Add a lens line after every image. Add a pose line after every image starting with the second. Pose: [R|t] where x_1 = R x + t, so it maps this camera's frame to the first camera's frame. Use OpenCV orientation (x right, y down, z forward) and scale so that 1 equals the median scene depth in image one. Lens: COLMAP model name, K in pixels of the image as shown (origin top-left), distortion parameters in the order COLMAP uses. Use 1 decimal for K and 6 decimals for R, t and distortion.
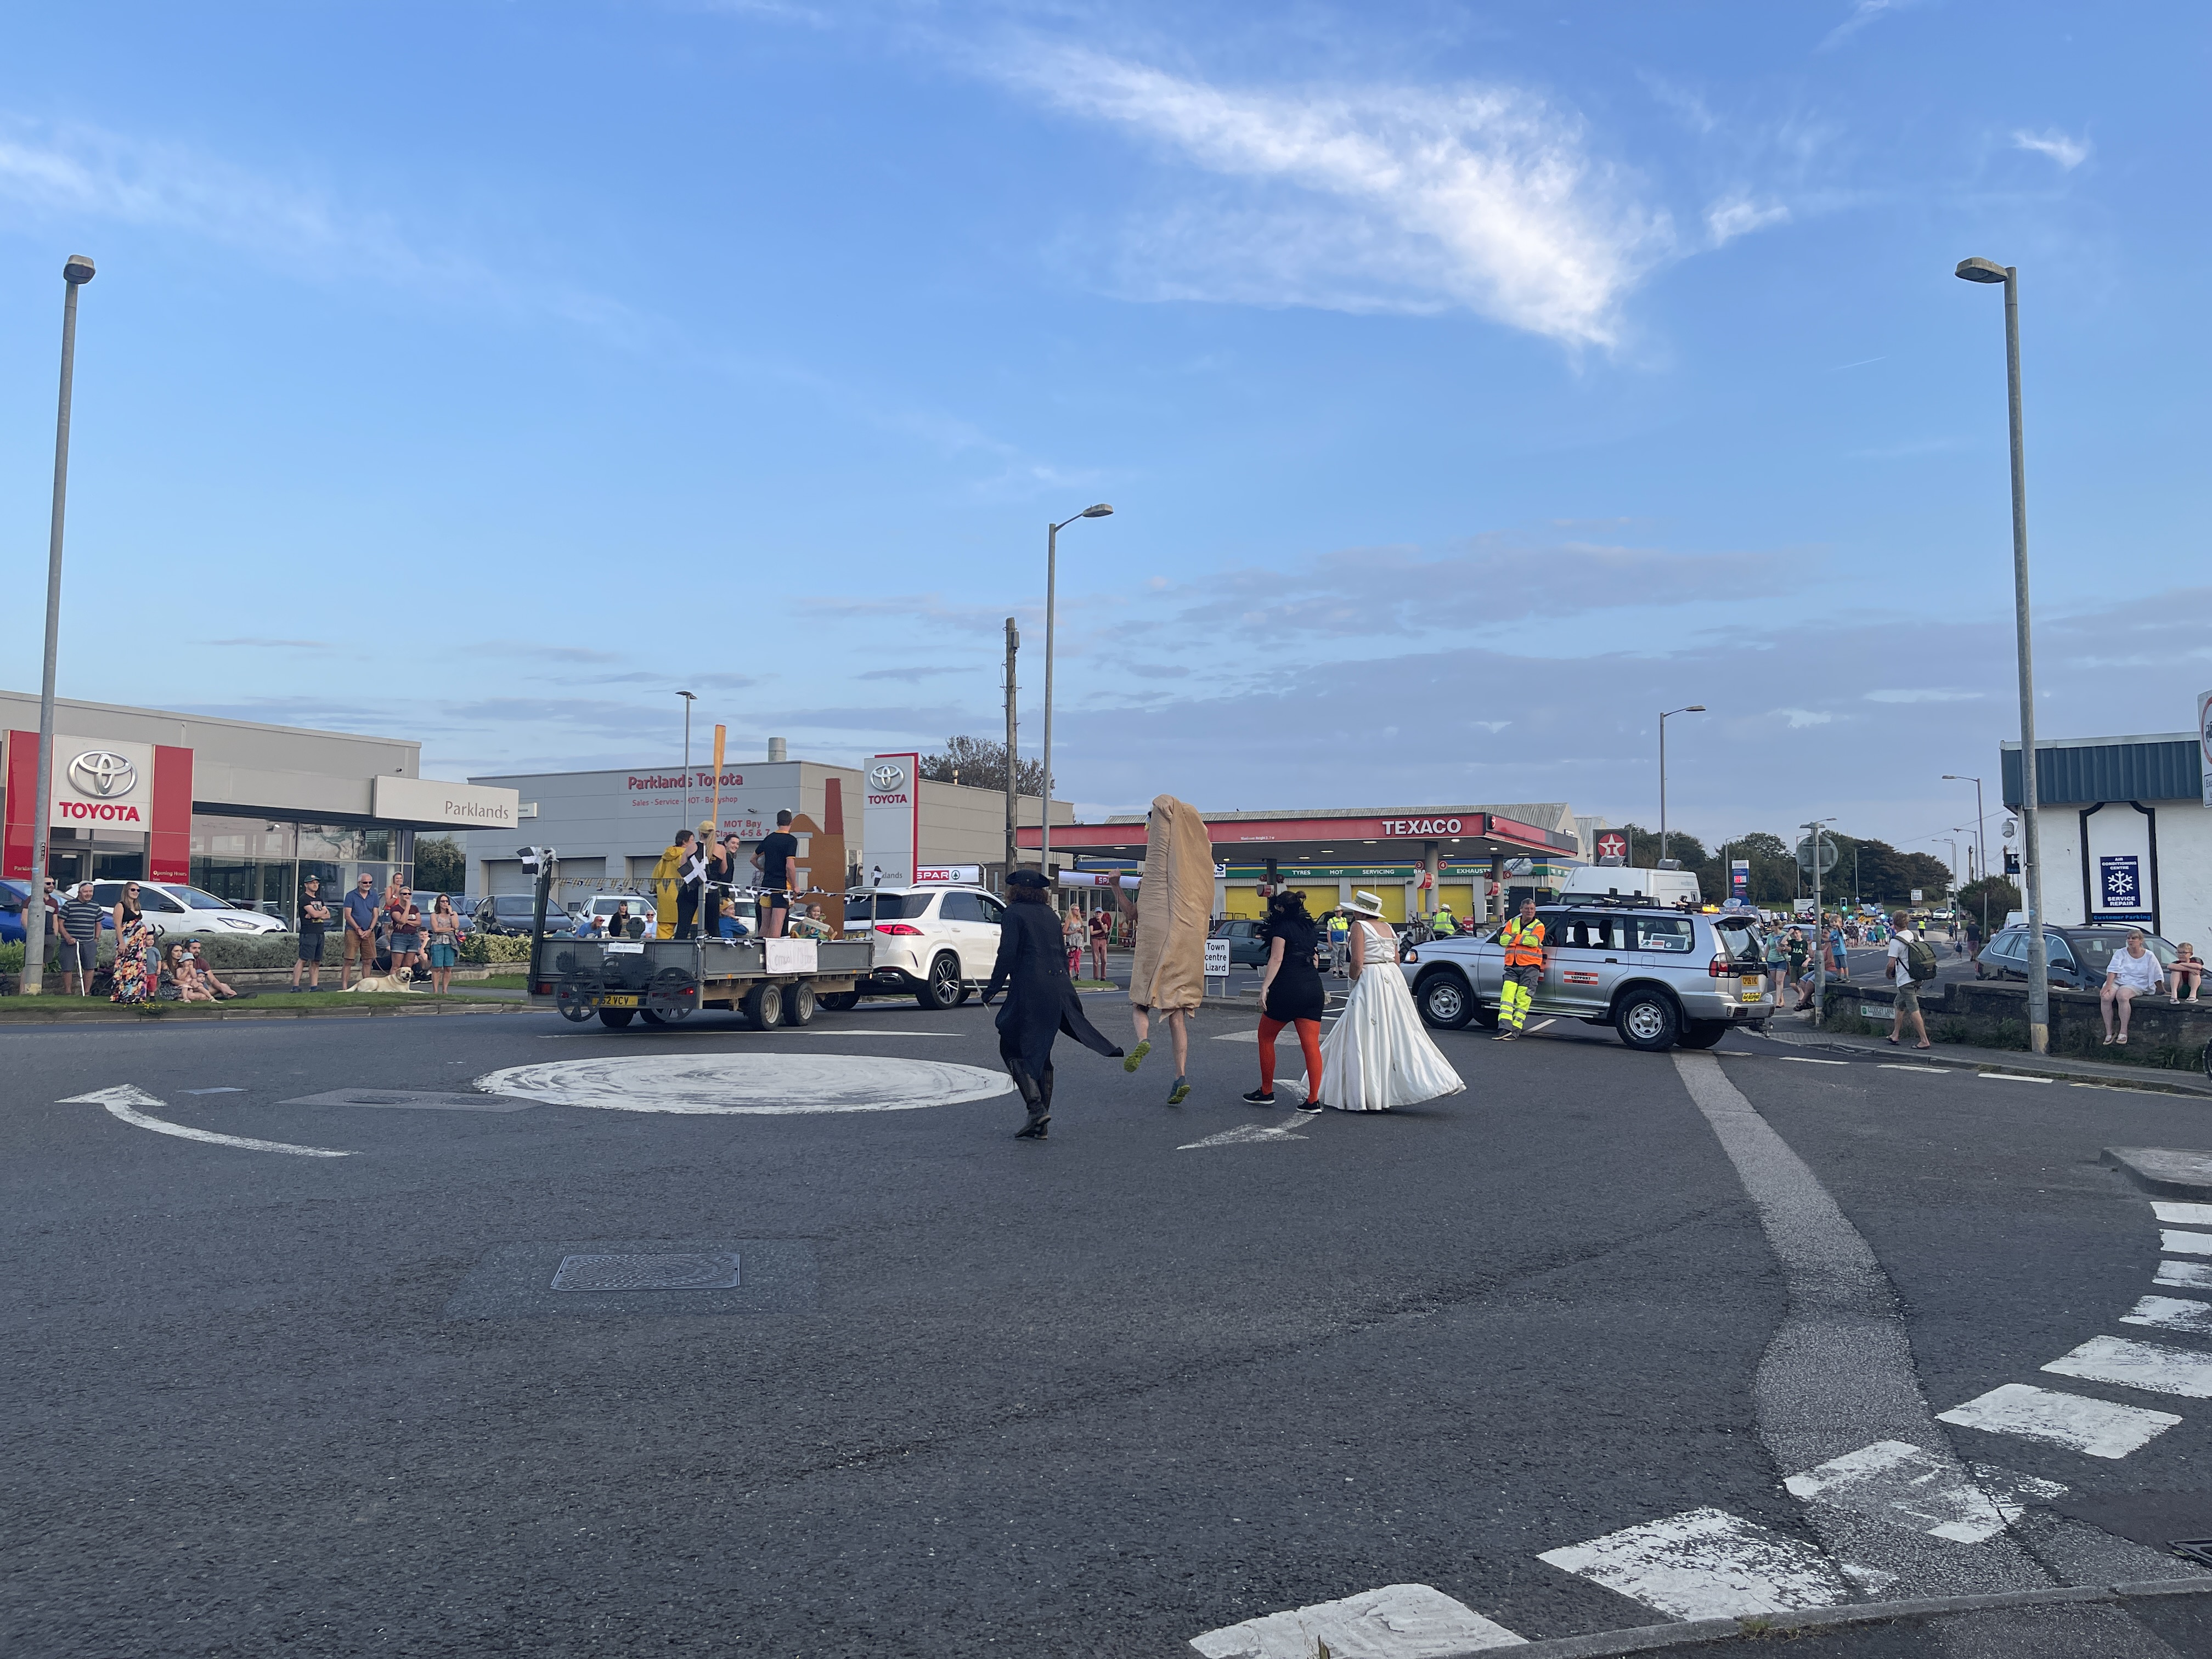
lens RADIAL K [[1664.4, 0, 1125.5], [0, 1664.4, 814.7], [0, 0, 1]] dist [0.068231, -0.086901]
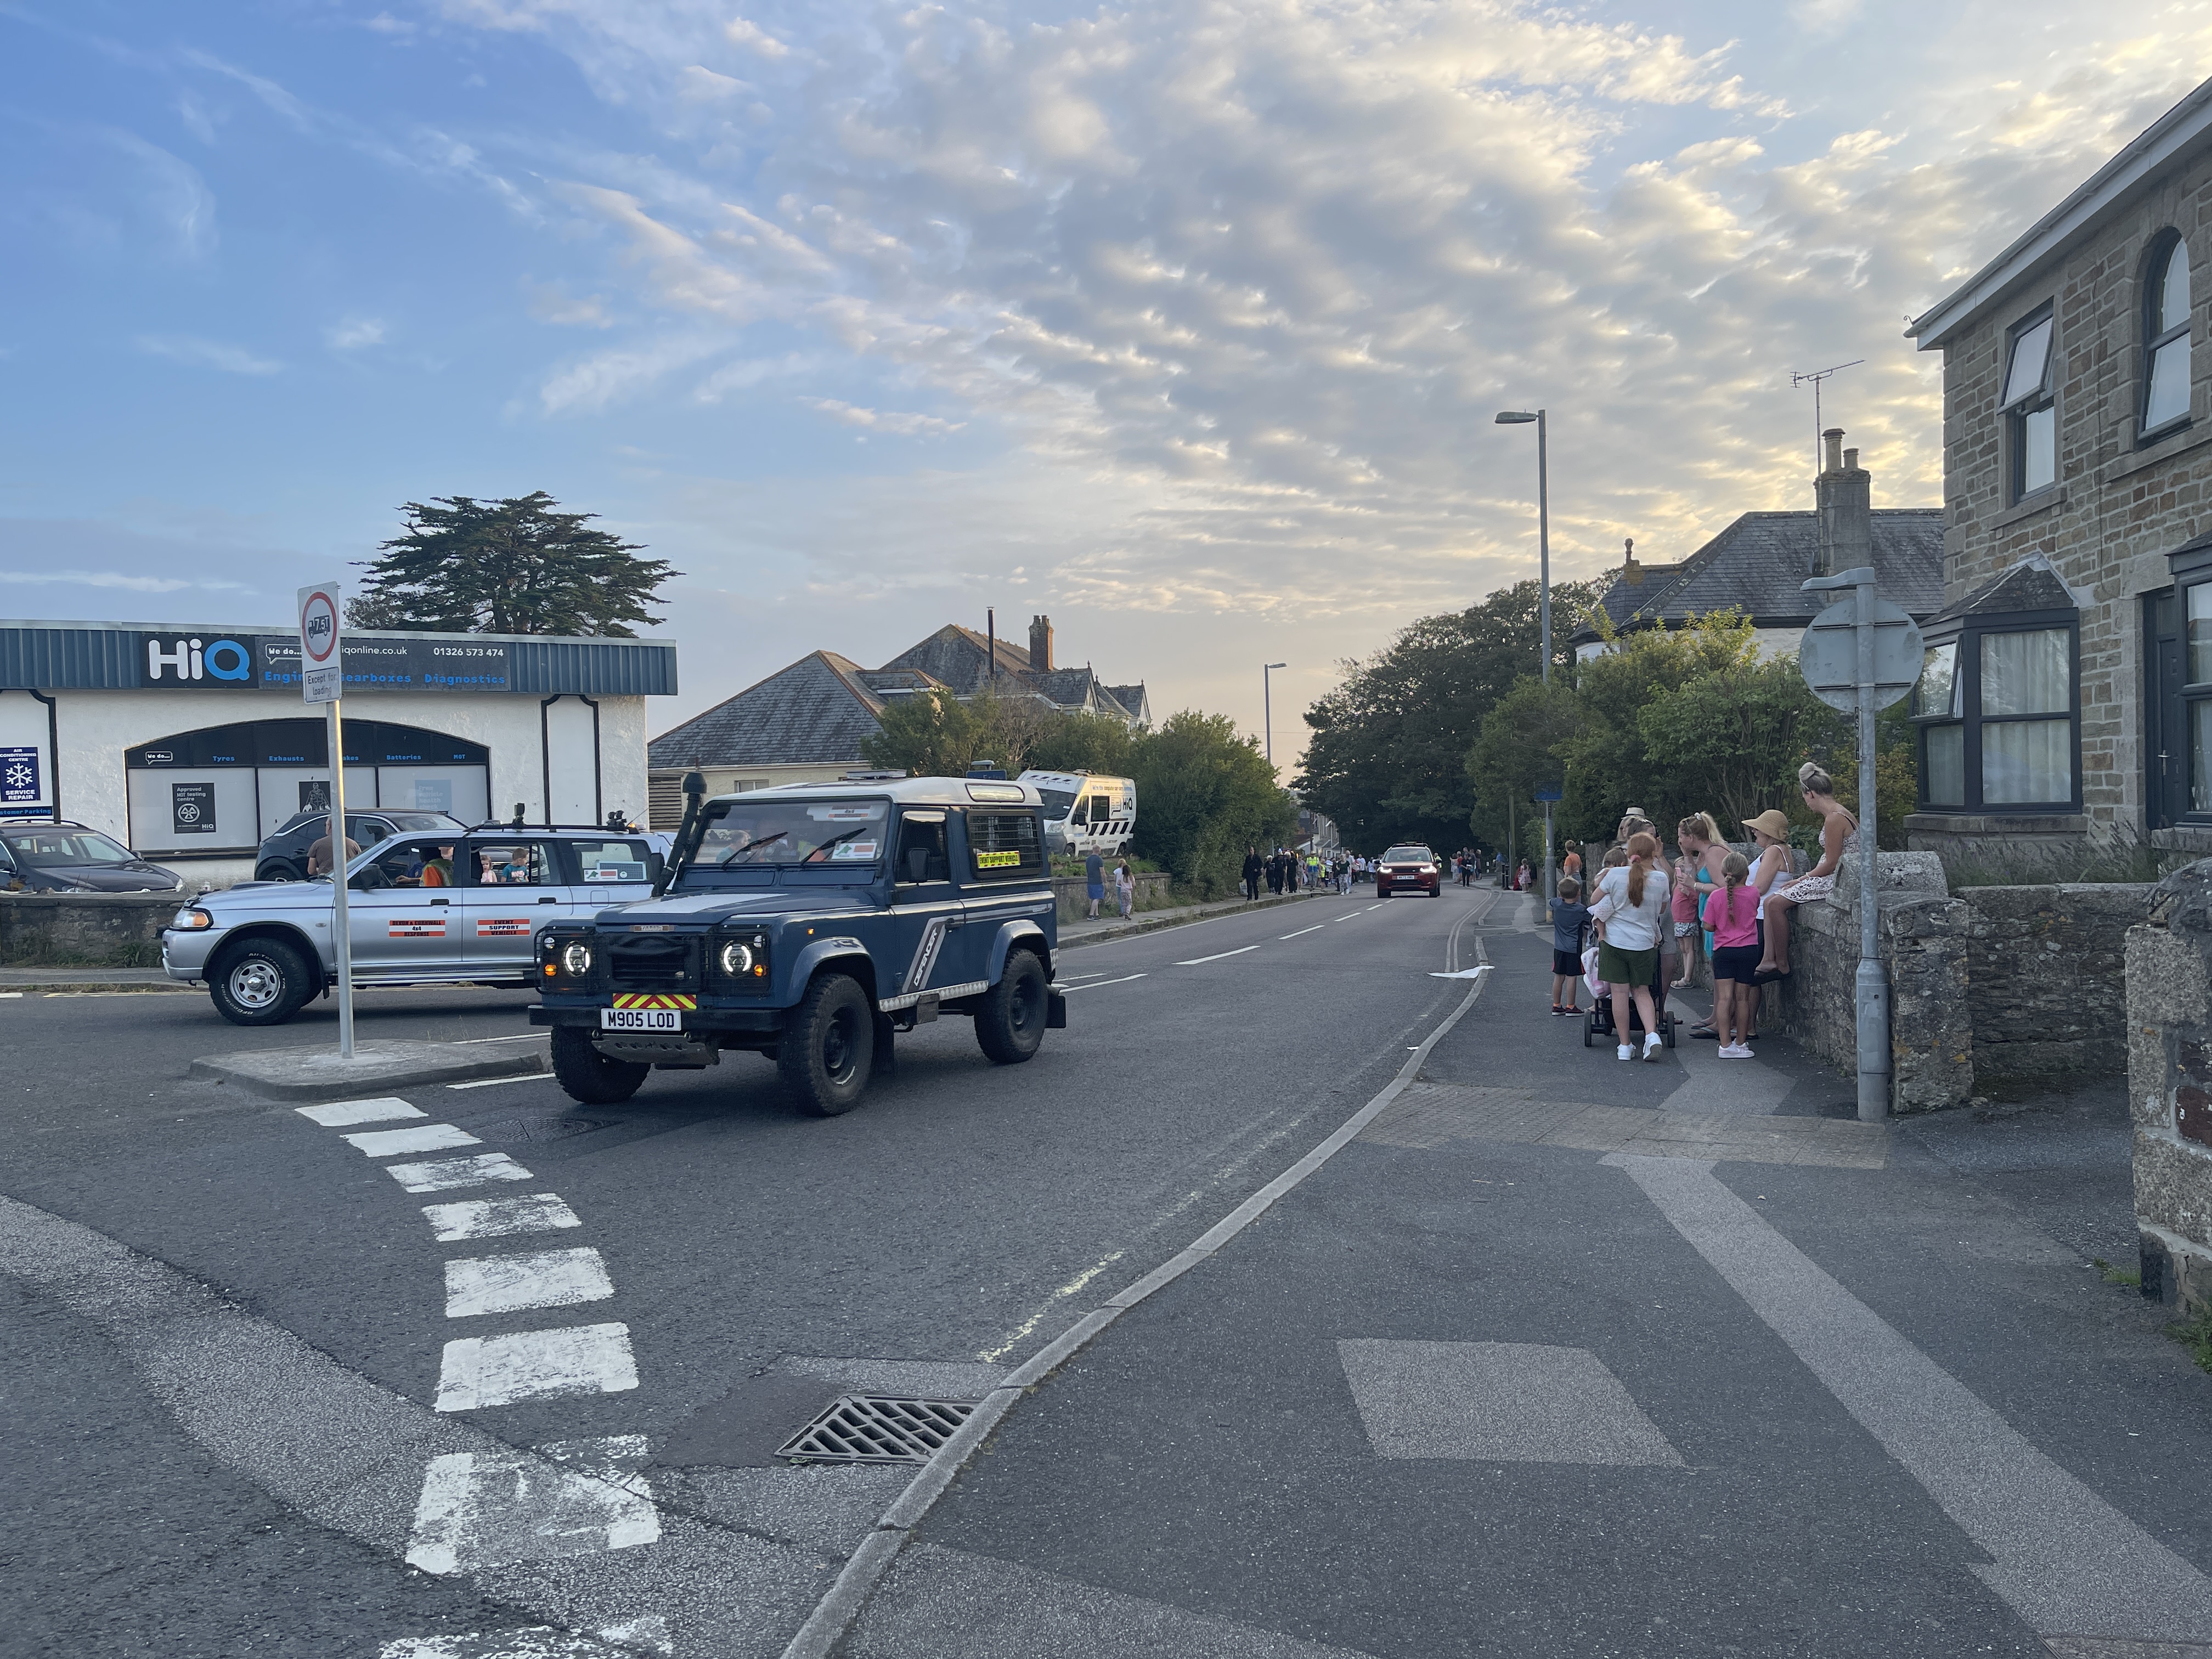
lens RADIAL K [[1661.2, 0, 1101.0], [0, 1661.2, 820.2], [0, 0, 1]] dist [0.060607, -0.072013]
pose [[0.404427, -0.028016, 0.914141, -0.063047], [-0.035103, 0.998319, 0.046125, 0.001264], [-0.913896, -0.050743, 0.402763, 0.139976]]
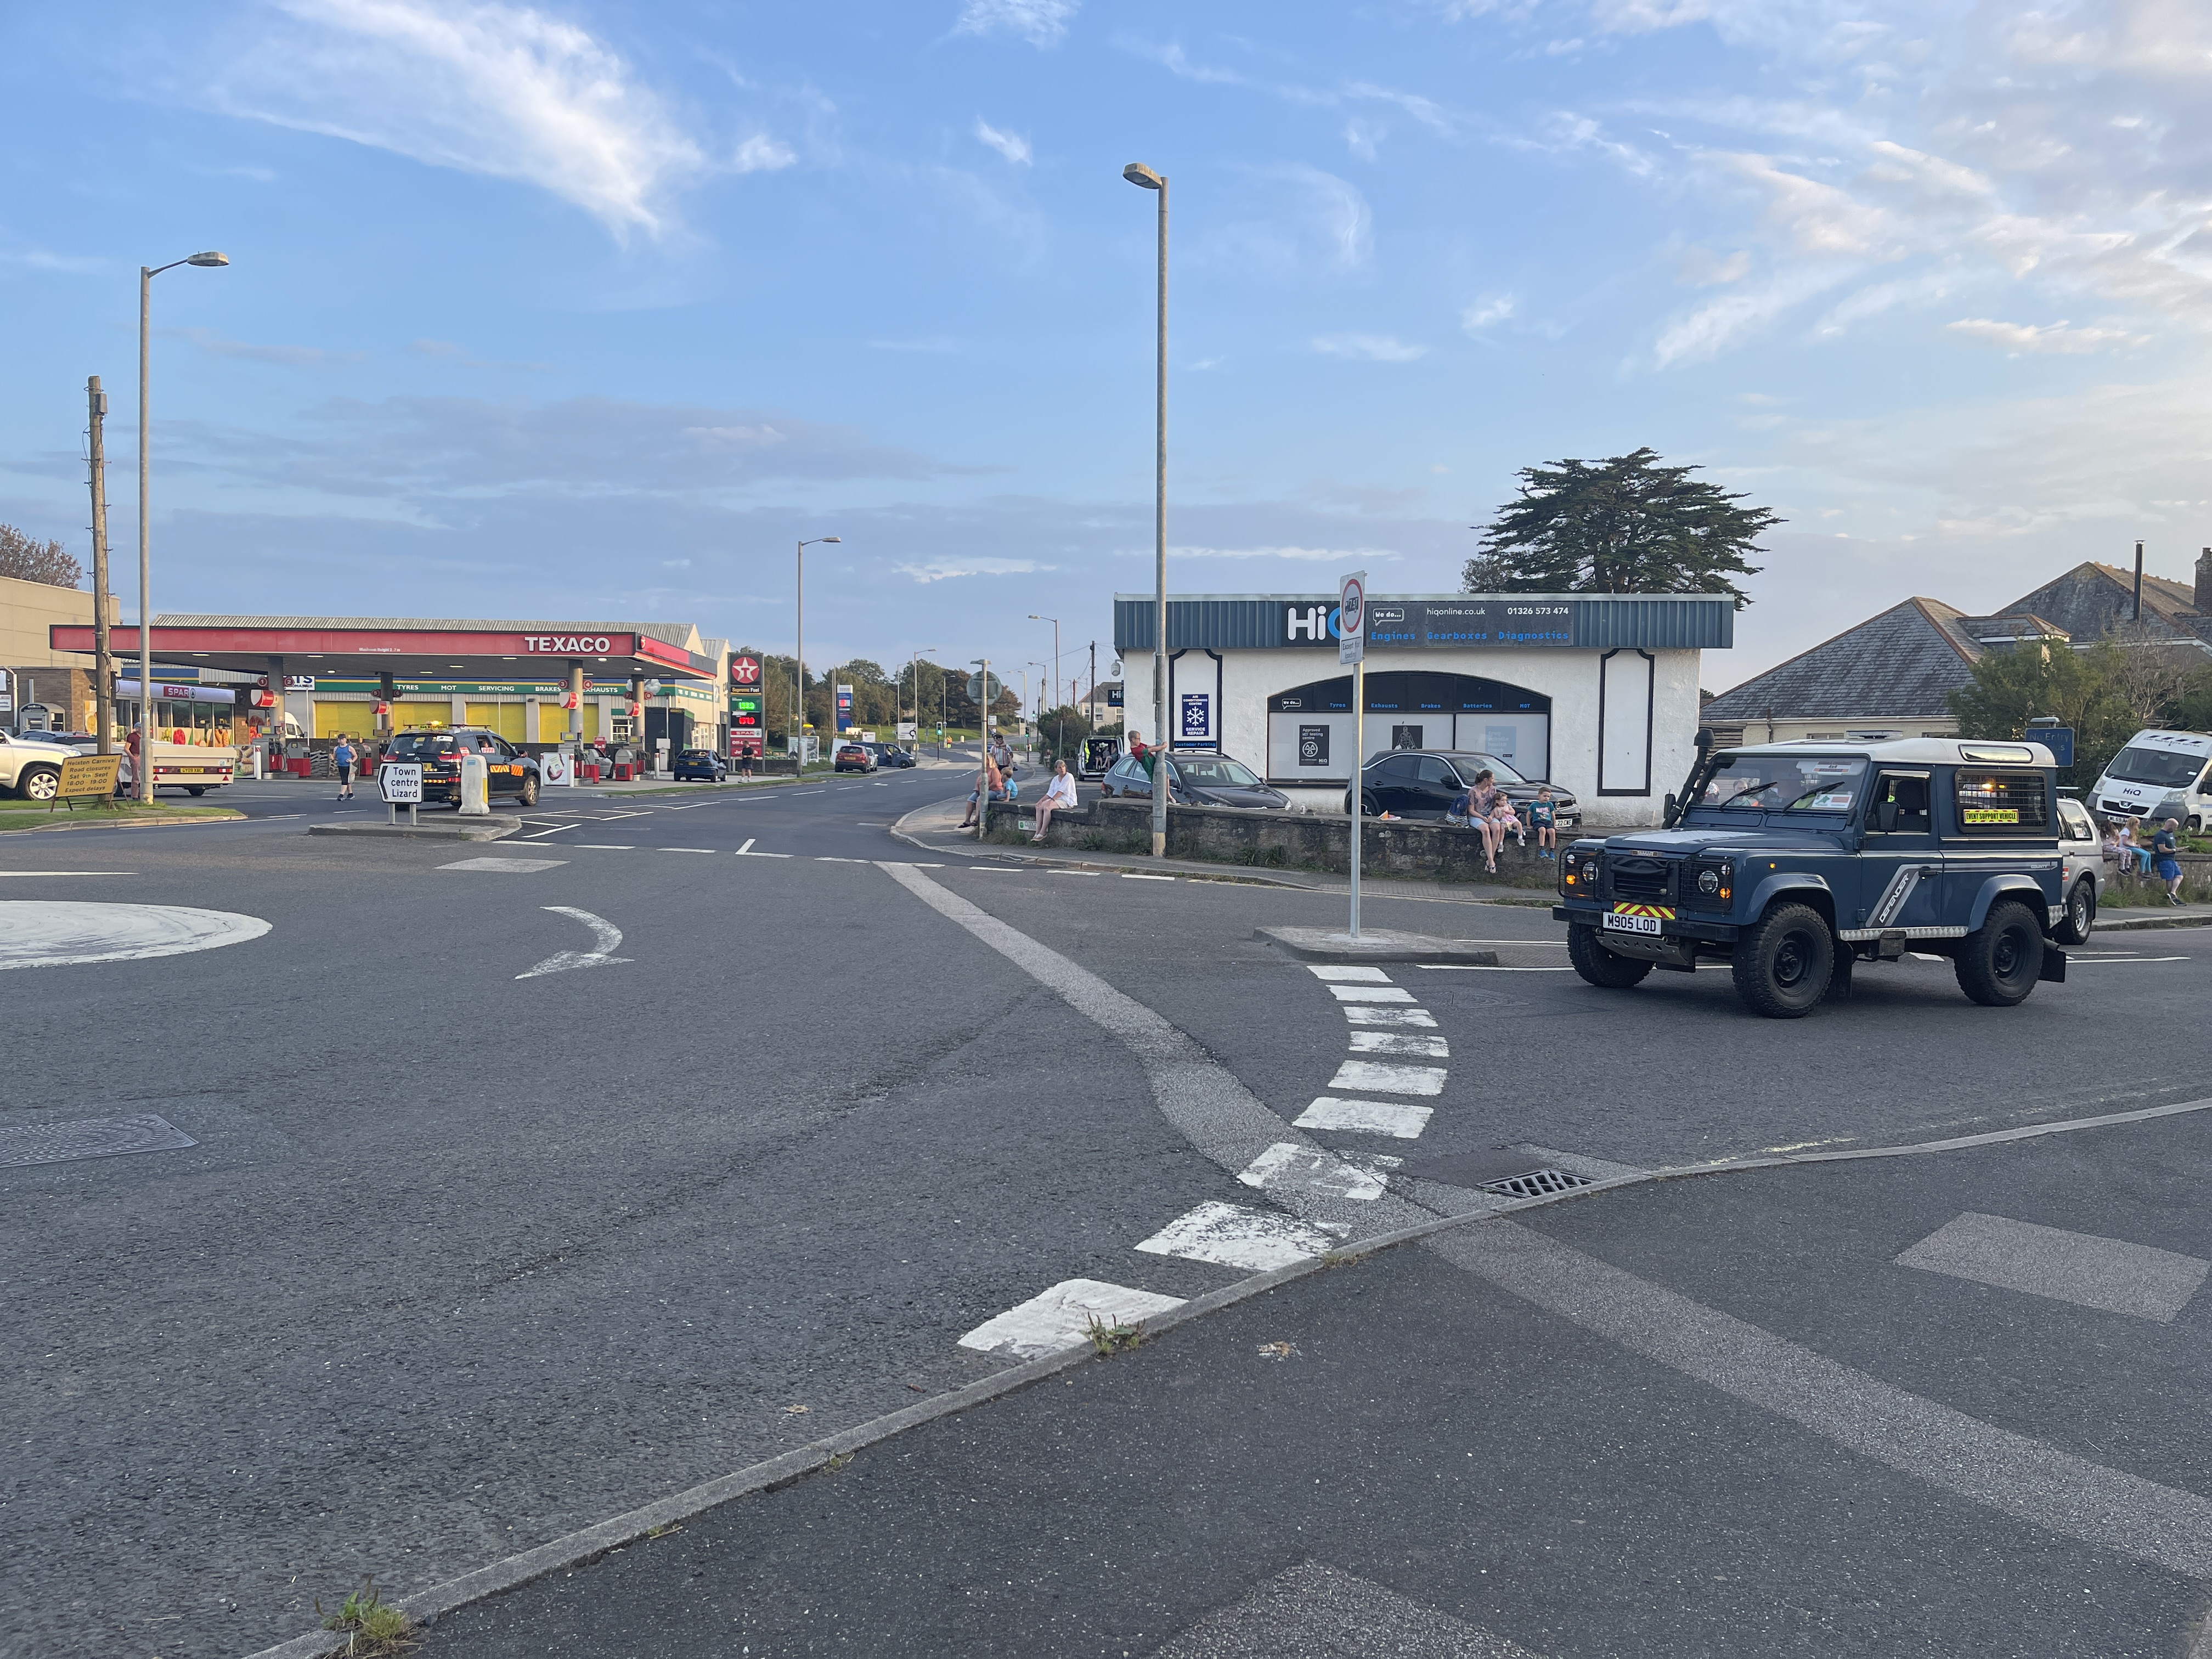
lens RADIAL K [[1652.9, 0, 1127.6], [0, 1652.9, 840.9], [0, 0, 1]] dist [0.067925, -0.079169]
pose [[0.863967, -0.022498, 0.503046, -0.127828], [-0.039970, 0.992785, 0.113048, -0.007136], [-0.501960, -0.117776, 0.856834, -0.022771]]
